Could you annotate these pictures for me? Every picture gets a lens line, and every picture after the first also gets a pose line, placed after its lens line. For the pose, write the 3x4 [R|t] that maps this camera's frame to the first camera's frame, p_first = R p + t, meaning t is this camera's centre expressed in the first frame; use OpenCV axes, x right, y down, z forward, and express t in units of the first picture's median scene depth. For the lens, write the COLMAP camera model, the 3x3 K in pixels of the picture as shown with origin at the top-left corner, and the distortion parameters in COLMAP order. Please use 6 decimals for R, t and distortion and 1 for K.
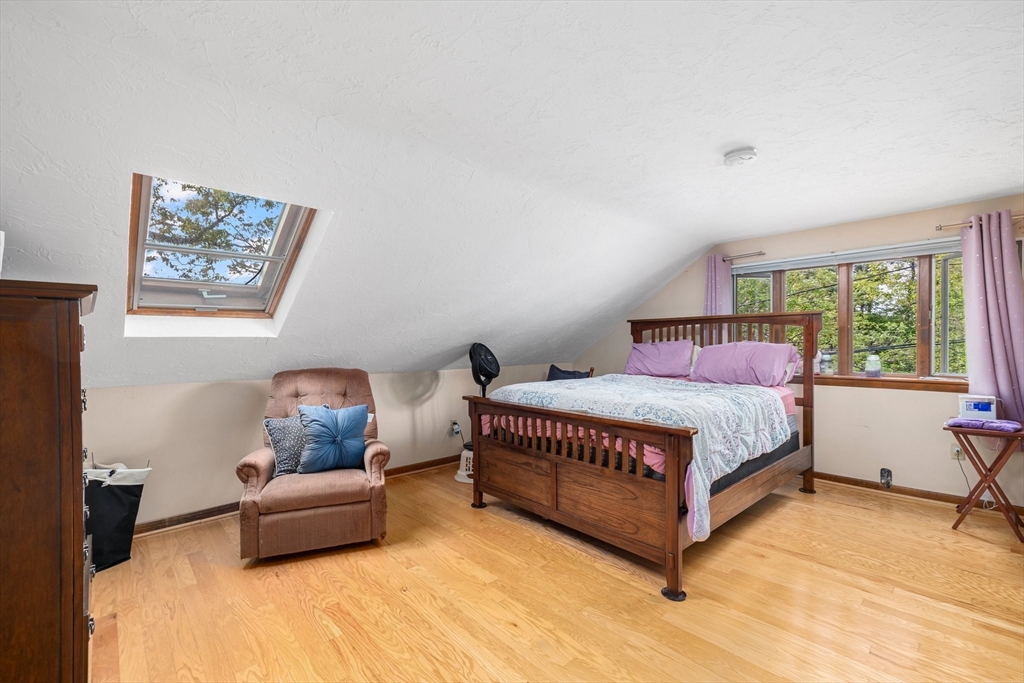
lens RADIAL K [[436.3, 0, 512.9], [0, 436.3, 349.0], [0, 0, 1]] dist [0.001041, 0.000671]
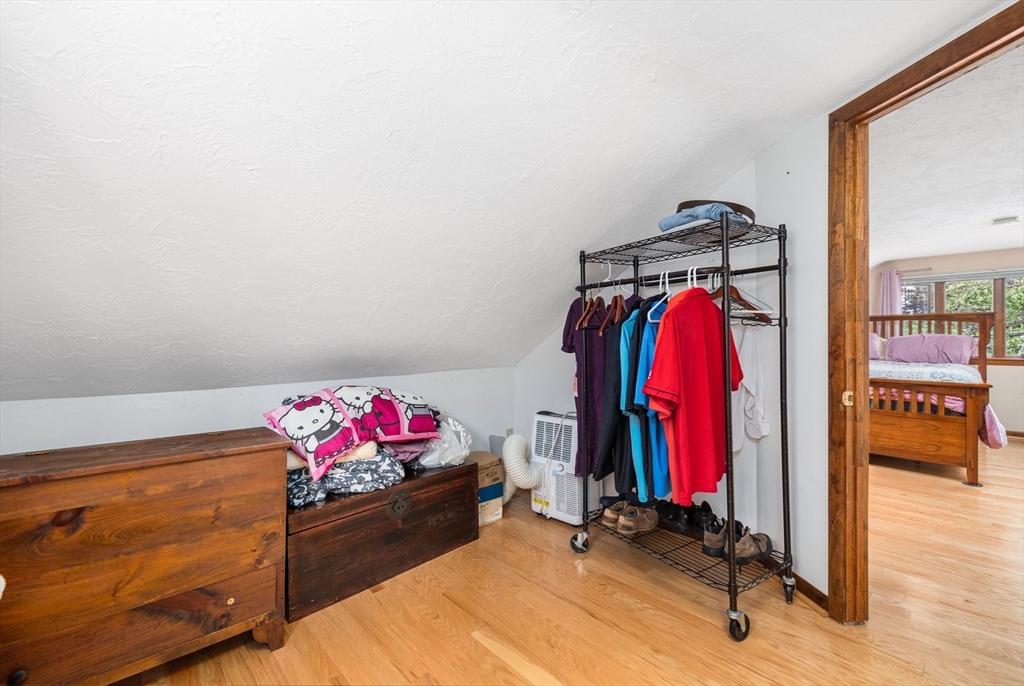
lens RADIAL K [[436.3, 0, 511.7], [0, 436.3, 337.4], [0, 0, 1]] dist [0.001041, 0.000671]
pose [[0.999849, 0.000995, 0.017362, -1.255248], [-0.000739, 0.999891, -0.014769, 0.024634], [-0.017375, 0.014754, 0.999740, -0.569269]]
